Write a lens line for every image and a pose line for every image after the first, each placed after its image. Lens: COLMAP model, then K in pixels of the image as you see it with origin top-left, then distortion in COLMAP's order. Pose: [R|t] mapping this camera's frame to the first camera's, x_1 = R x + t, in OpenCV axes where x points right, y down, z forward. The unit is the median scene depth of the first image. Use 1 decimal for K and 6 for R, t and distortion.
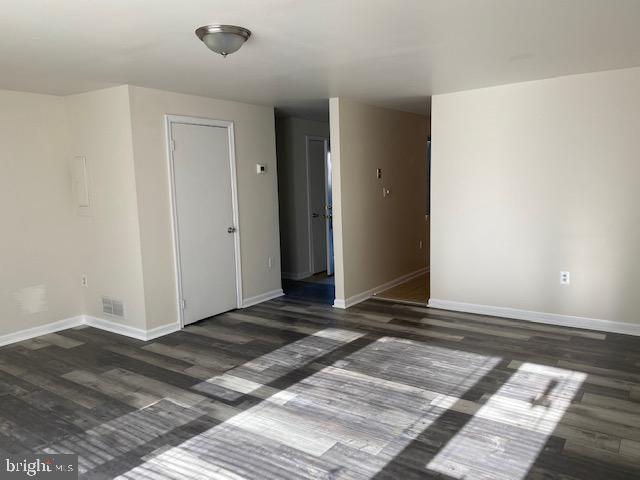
lens RADIAL K [[494.2, 0, 320.0], [0, 494.2, 240.0], [0, 0, 1]] dist [0.079258, -0.110034]
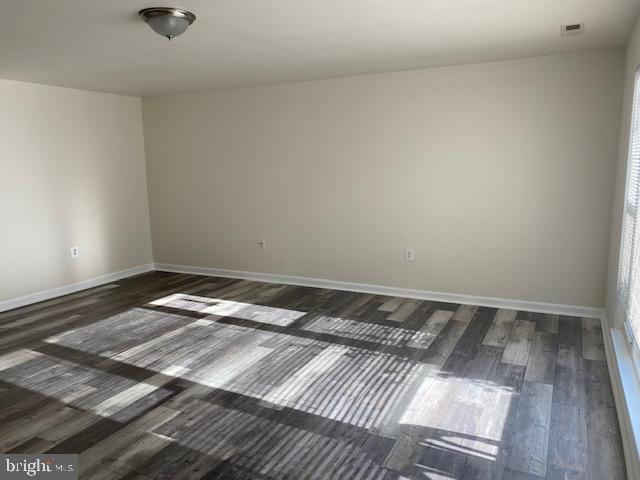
lens RADIAL K [[494.2, 0, 320.0], [0, 494.2, 240.0], [0, 0, 1]] dist [0.079258, -0.110034]
pose [[-0.158075, -0.123310, 0.979697, -1.086918], [0.148050, 0.977996, 0.146984, -0.060329], [-0.976265, 0.168278, -0.136340, 0.778991]]
